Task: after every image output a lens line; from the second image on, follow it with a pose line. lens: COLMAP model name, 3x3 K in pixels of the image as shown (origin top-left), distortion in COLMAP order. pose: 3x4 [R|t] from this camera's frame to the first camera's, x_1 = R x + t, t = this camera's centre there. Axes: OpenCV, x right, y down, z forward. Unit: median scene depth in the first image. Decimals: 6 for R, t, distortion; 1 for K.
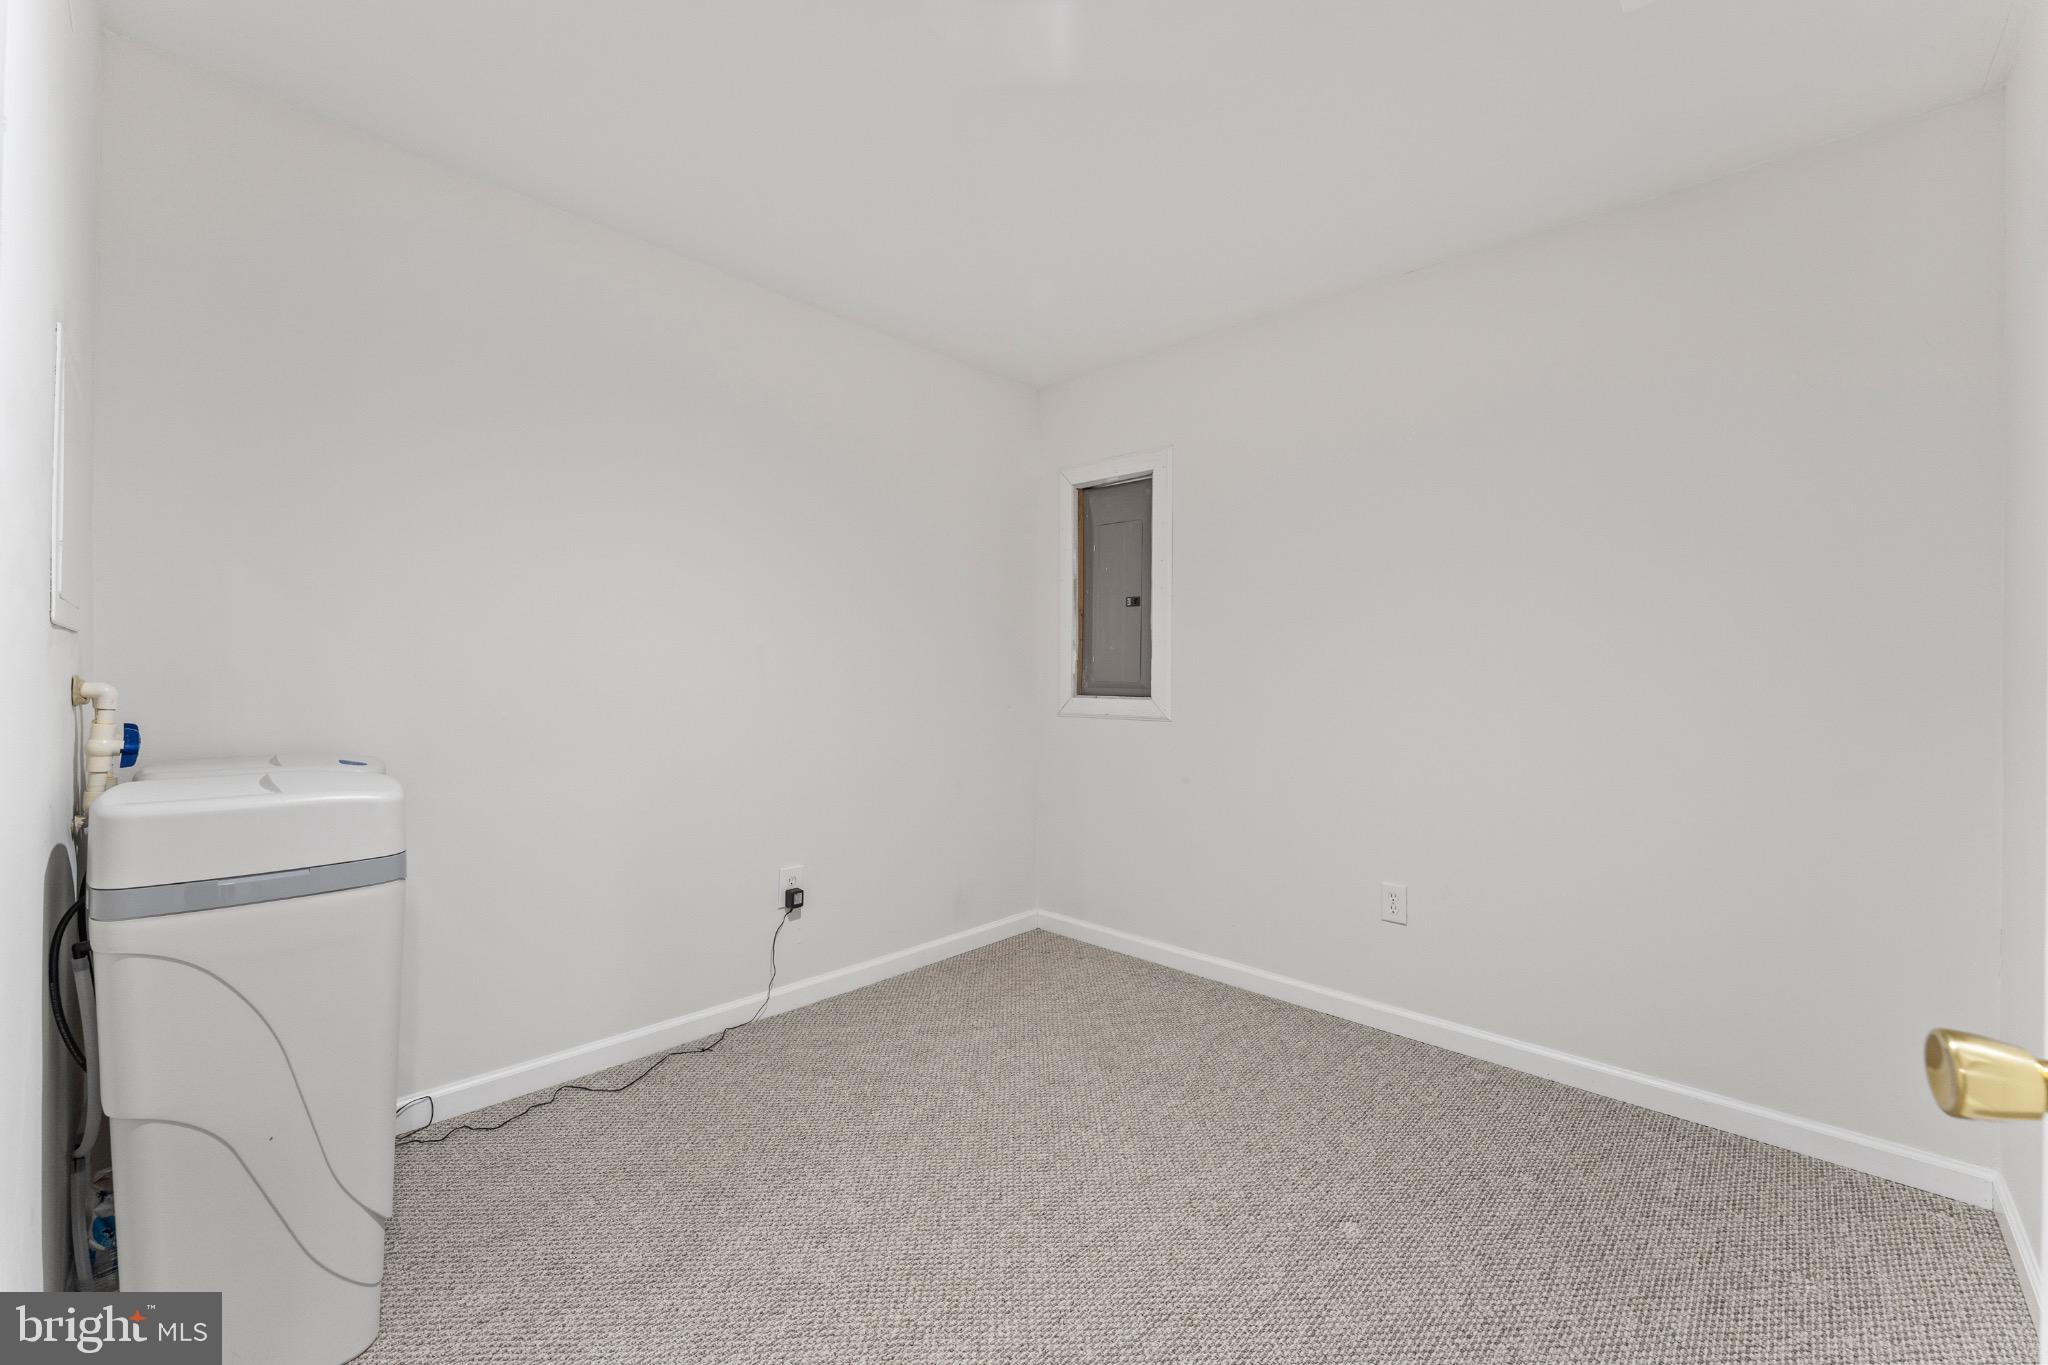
lens RADIAL K [[821.7, 0, 1024.6], [0, 821.7, 677.8], [0, 0, 1]] dist [0.007067, 0.000513]
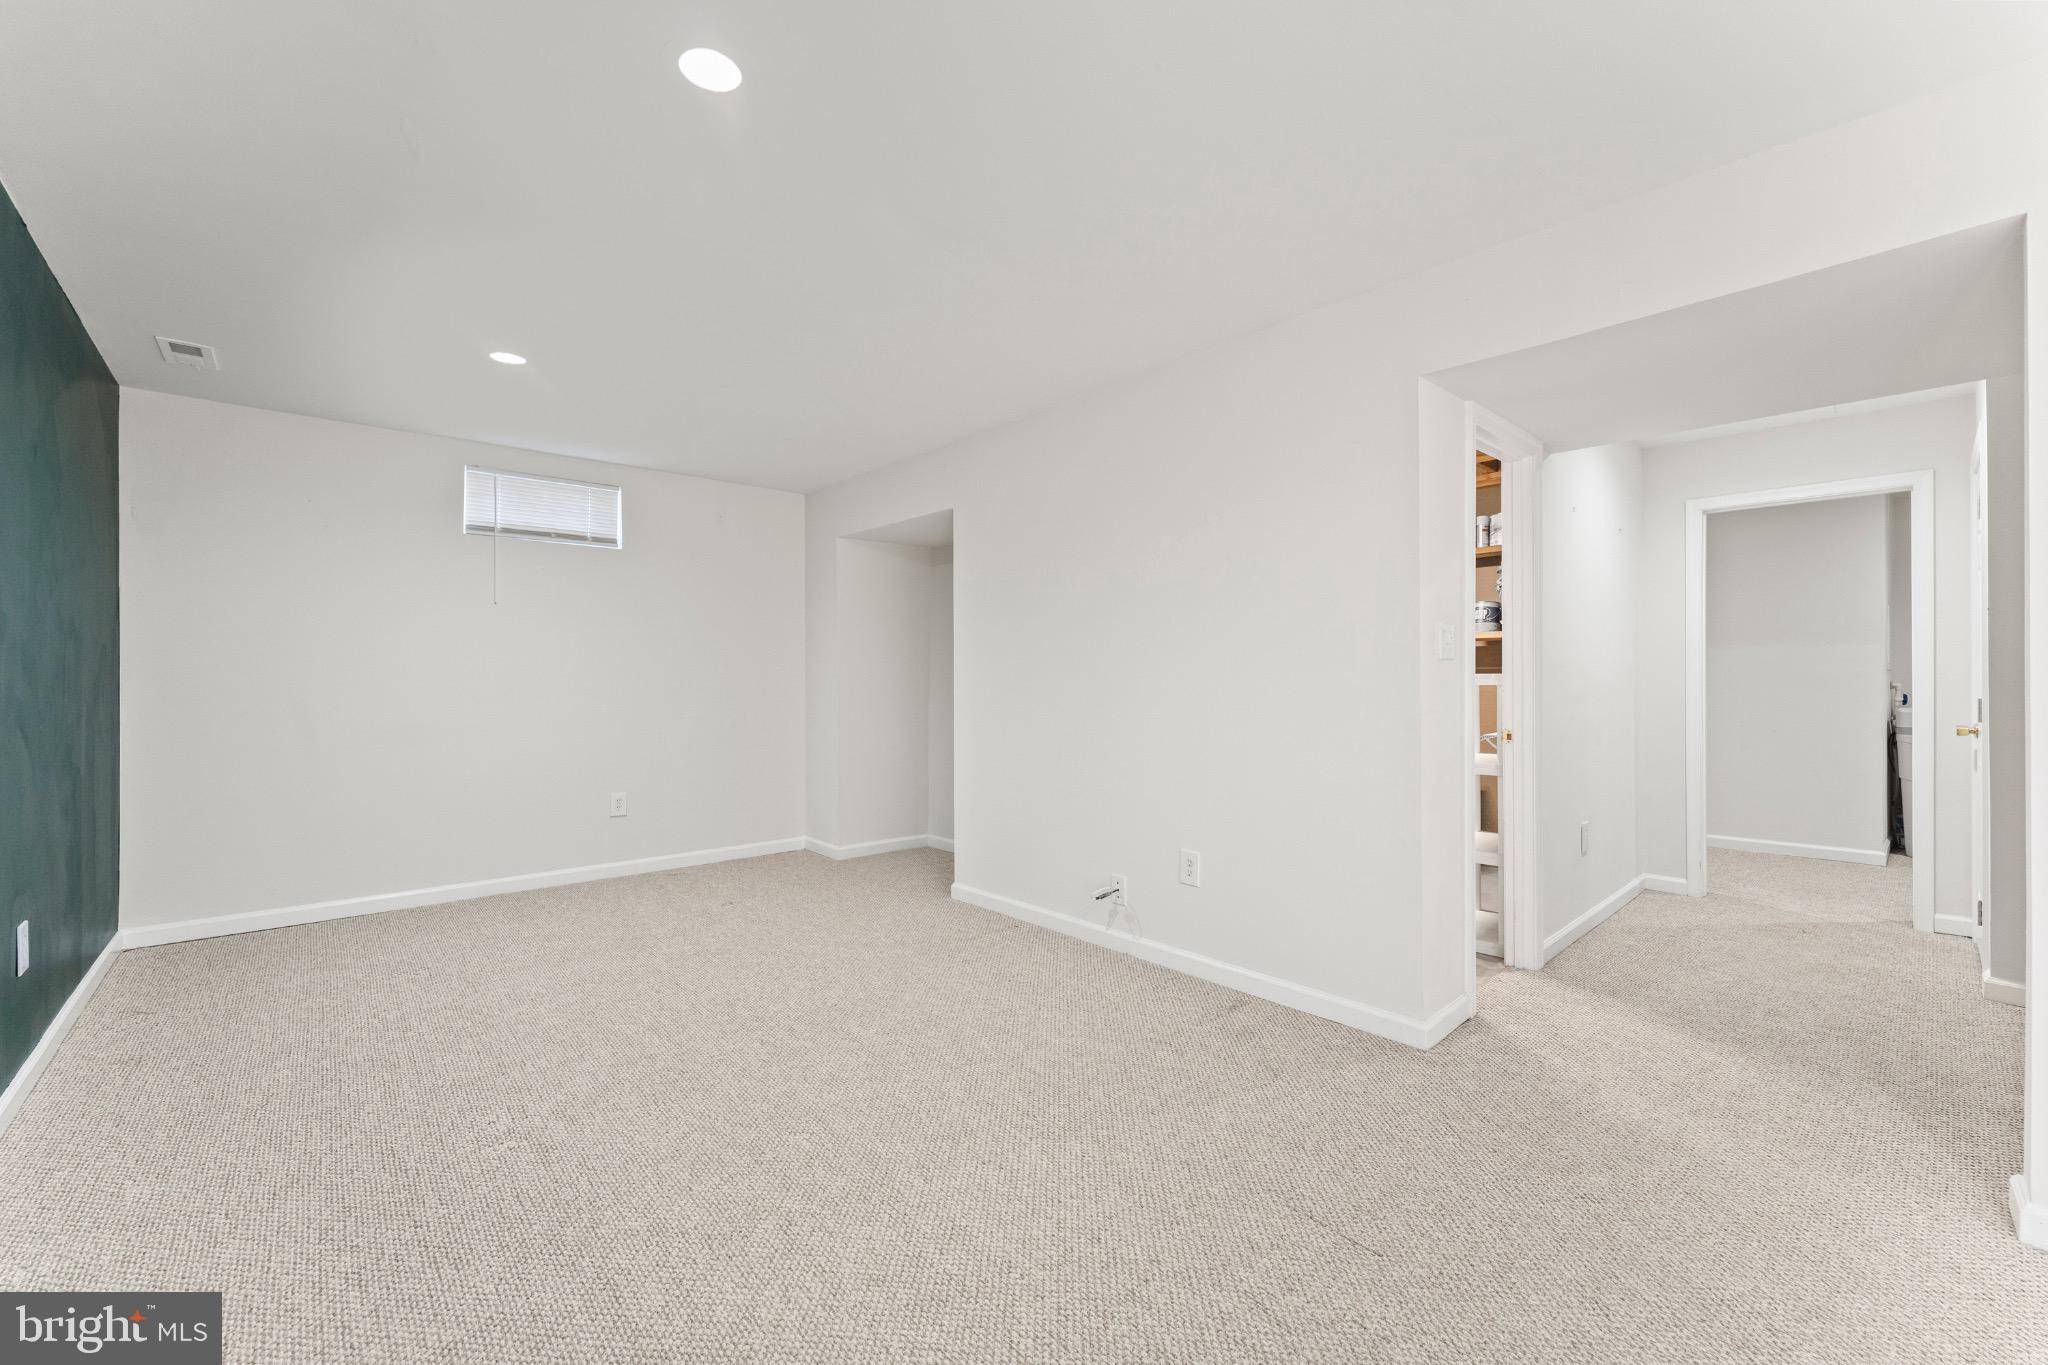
lens RADIAL K [[821.7, 0, 1034.8], [0, 821.7, 680.2], [0, 0, 1]] dist [0.007067, 0.000513]
pose [[-0.069324, -0.001674, -0.997593, 3.546011], [0.005029, 0.999985, -0.002028, -0.023682], [0.997582, -0.005157, -0.069314, -3.225173]]
